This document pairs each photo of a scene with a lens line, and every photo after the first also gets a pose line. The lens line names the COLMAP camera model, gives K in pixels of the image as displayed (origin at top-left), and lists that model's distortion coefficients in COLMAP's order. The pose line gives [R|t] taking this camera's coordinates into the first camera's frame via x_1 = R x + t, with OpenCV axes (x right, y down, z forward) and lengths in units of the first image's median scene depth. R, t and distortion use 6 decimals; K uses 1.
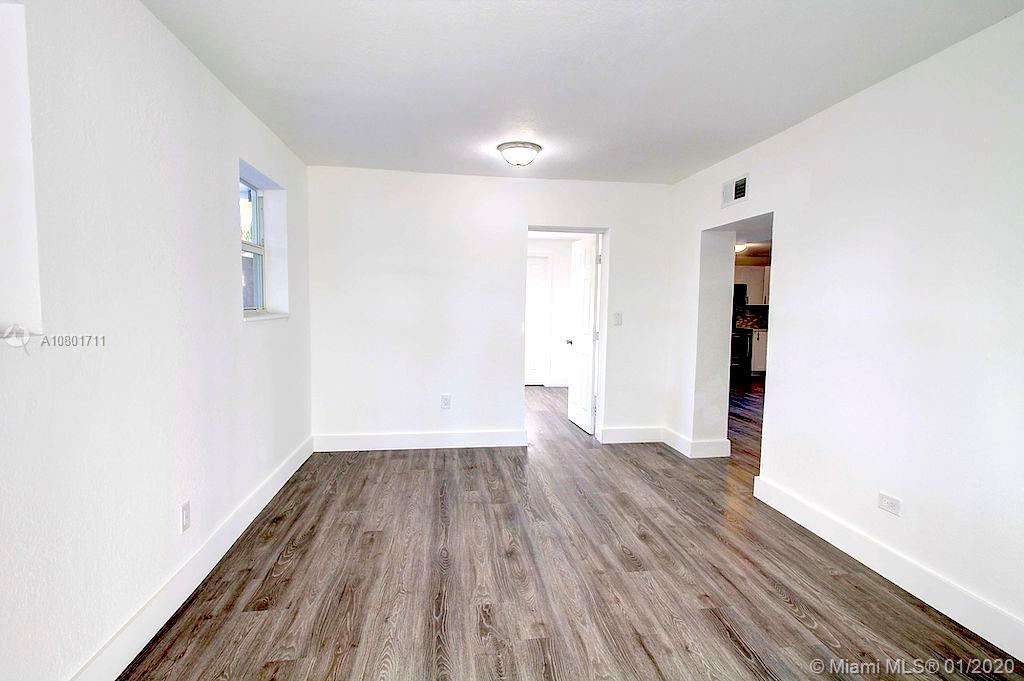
lens RADIAL K [[520.0, 0, 514.9], [0, 520.0, 341.0], [0, 0, 1]] dist [0.007102, -0.001072]
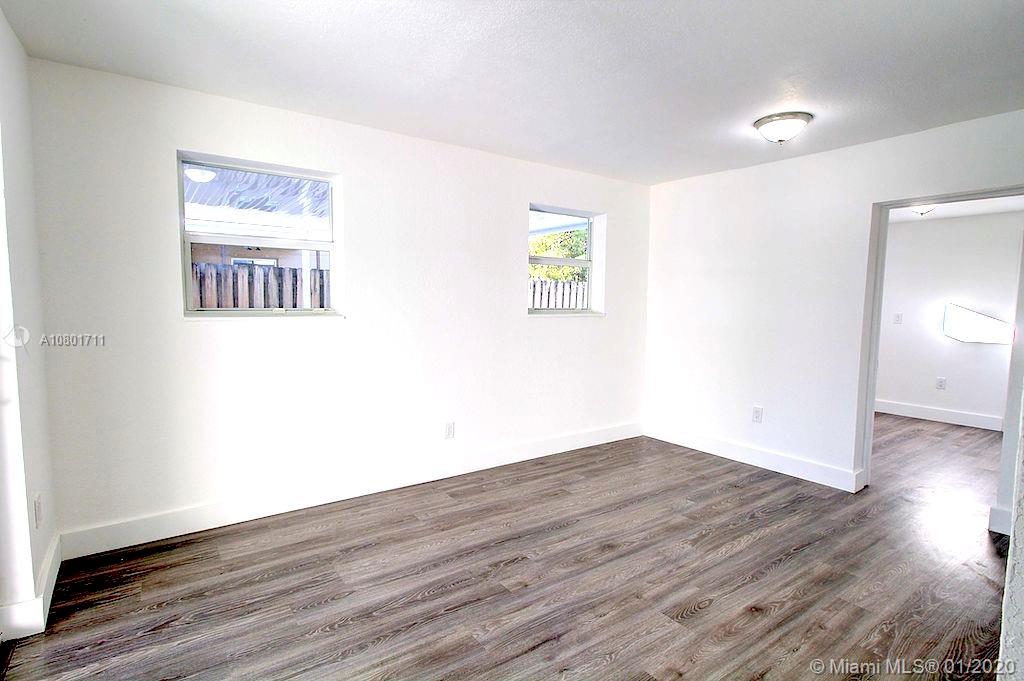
lens RADIAL K [[520.0, 0, 512.3], [0, 520.0, 341.5], [0, 0, 1]] dist [0.007102, -0.001072]
pose [[0.459356, 0.063246, -0.885998, 0.684434], [-0.071973, 0.996832, 0.033842, -0.014969], [0.885331, 0.048223, 0.462453, 0.288786]]
